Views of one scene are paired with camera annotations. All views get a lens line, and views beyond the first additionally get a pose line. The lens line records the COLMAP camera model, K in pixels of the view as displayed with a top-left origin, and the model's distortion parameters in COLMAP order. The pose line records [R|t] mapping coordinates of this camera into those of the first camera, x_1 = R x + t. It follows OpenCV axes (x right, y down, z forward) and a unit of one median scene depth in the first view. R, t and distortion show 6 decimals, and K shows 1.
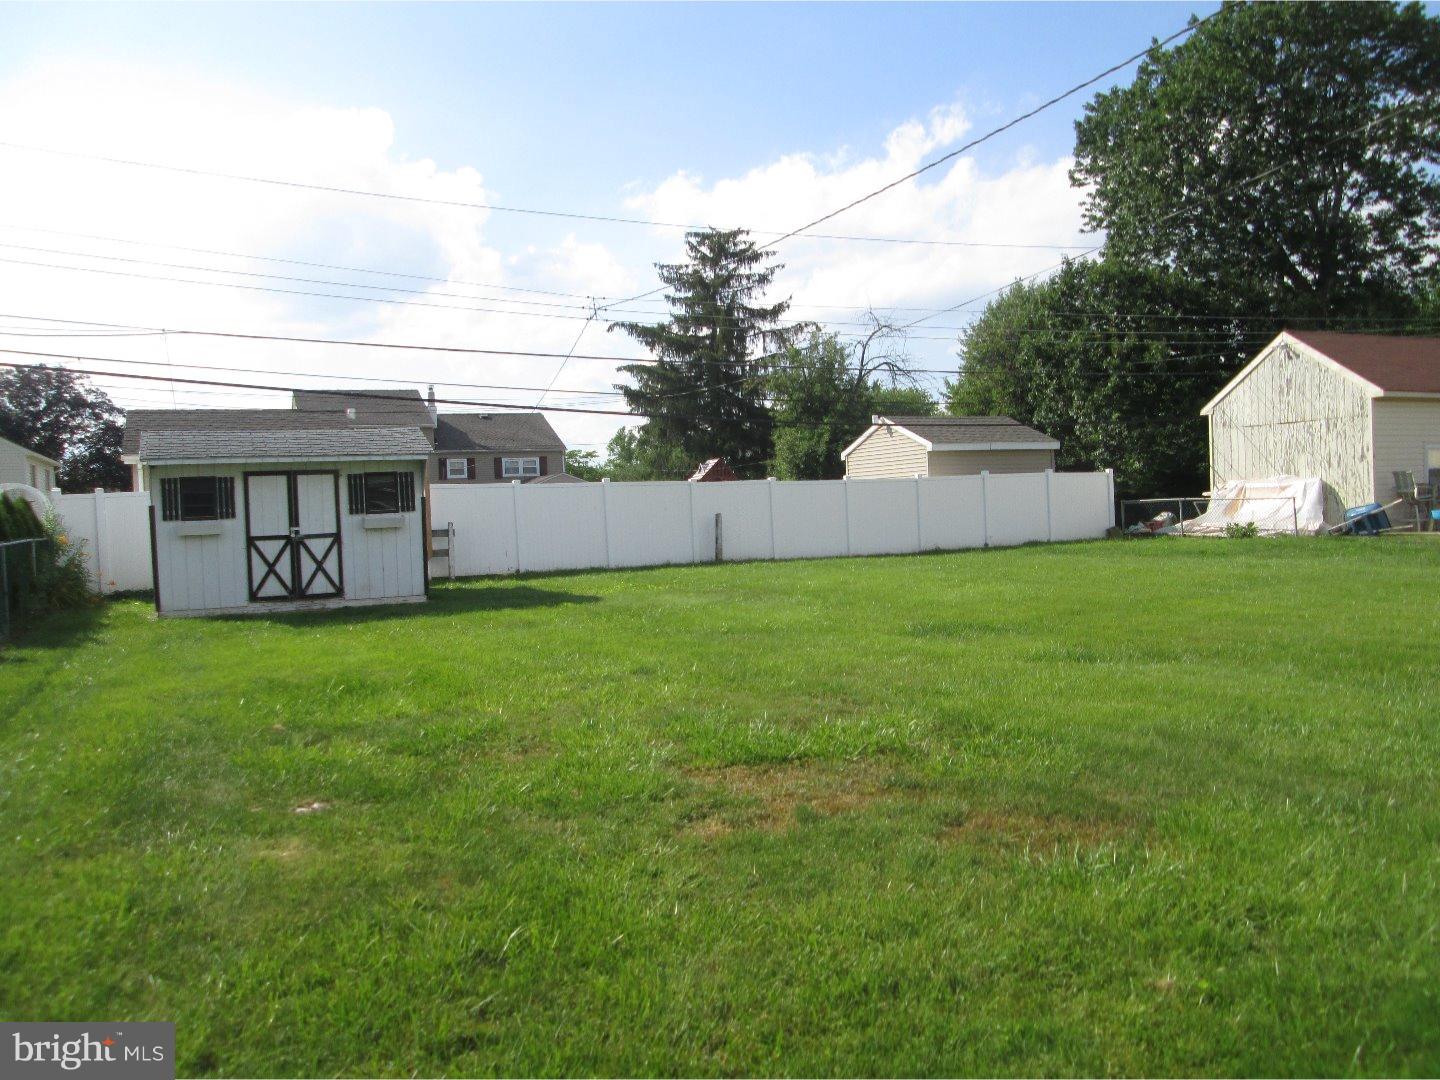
lens RADIAL K [[1198.5, 0, 720.0], [0, 1198.5, 540.0], [0, 0, 1]] dist [-0.038904, -0.000998]
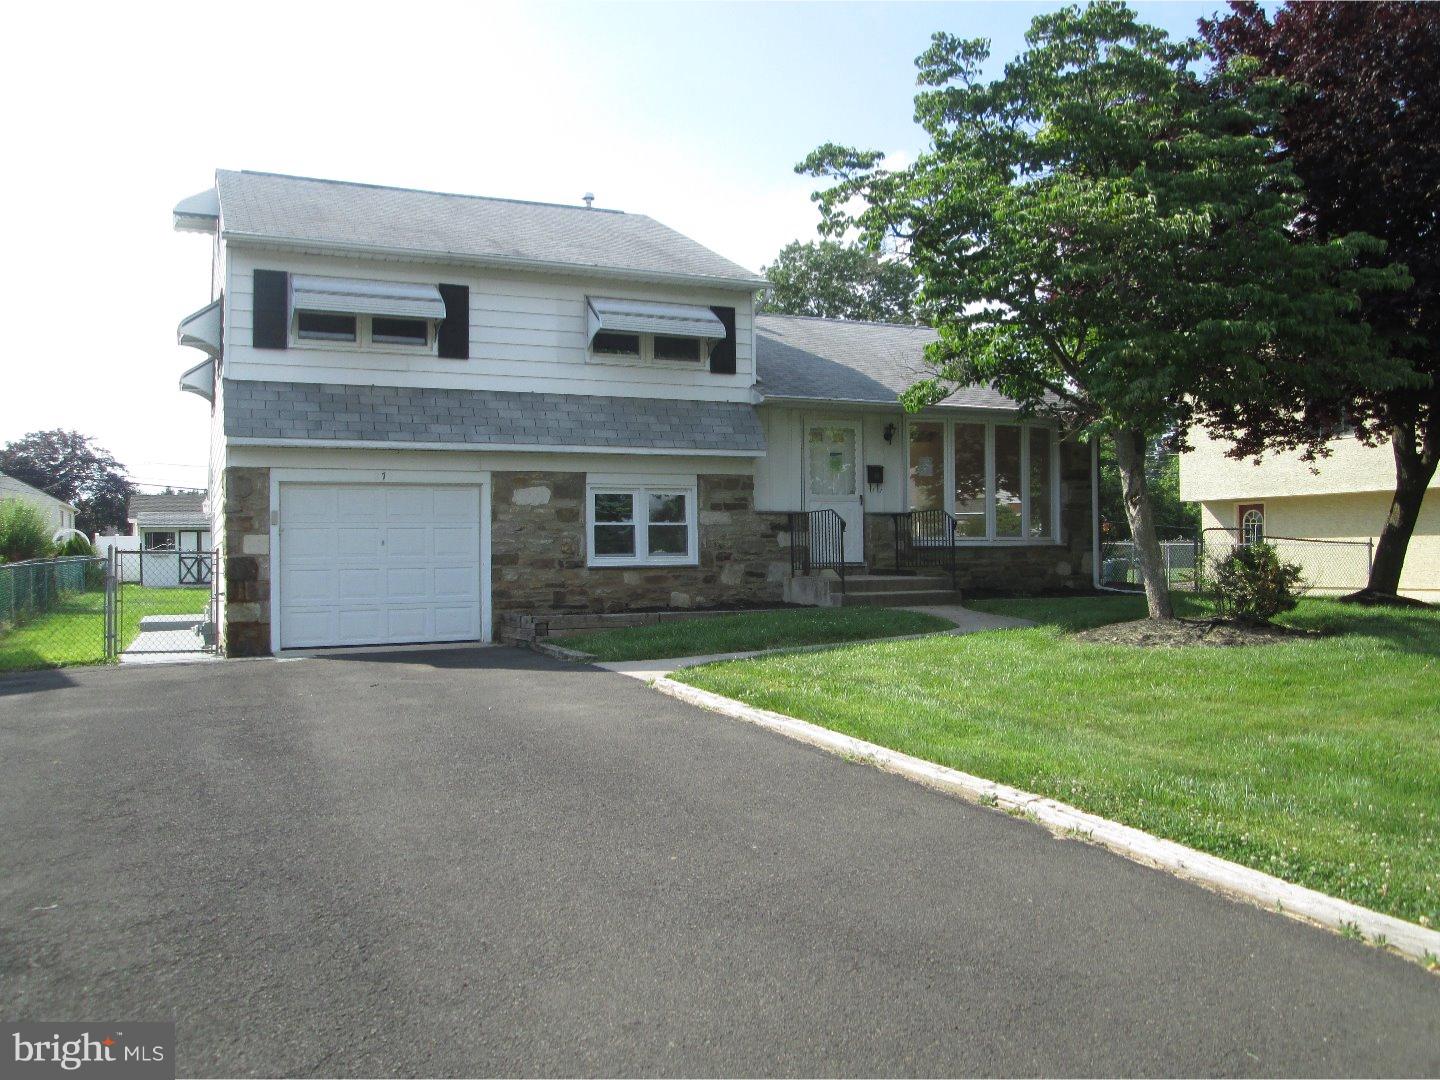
lens RADIAL K [[1198.5, 0, 720.0], [0, 1198.5, 540.0], [0, 0, 1]] dist [-0.038904, -0.000998]
pose [[0.999728, 0.022493, 0.006171, 0.652891], [-0.022245, 0.999042, -0.037691, 0.027636], [-0.007013, 0.037544, 0.999270, -1.357146]]
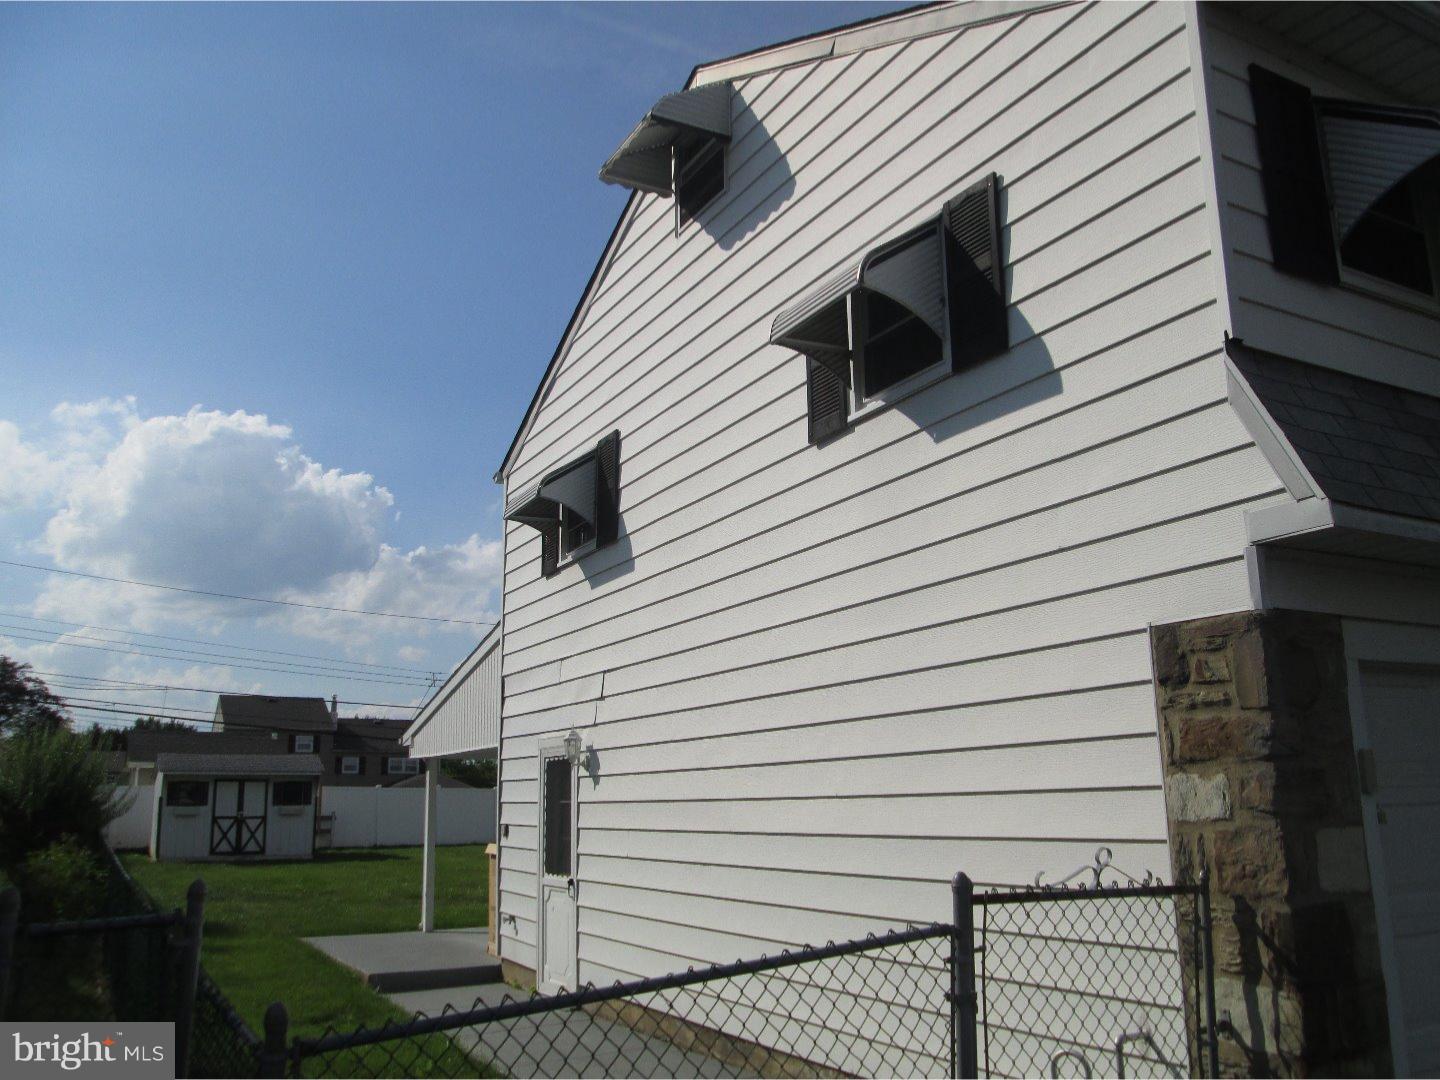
lens RADIAL K [[1198.5, 0, 720.0], [0, 1198.5, 540.0], [0, 0, 1]] dist [-0.038904, -0.000998]
pose [[0.996980, 0.040885, 0.066028, 0.208822], [-0.023810, 0.970175, -0.241234, 0.005854], [-0.073922, 0.238933, 0.968218, -0.814869]]
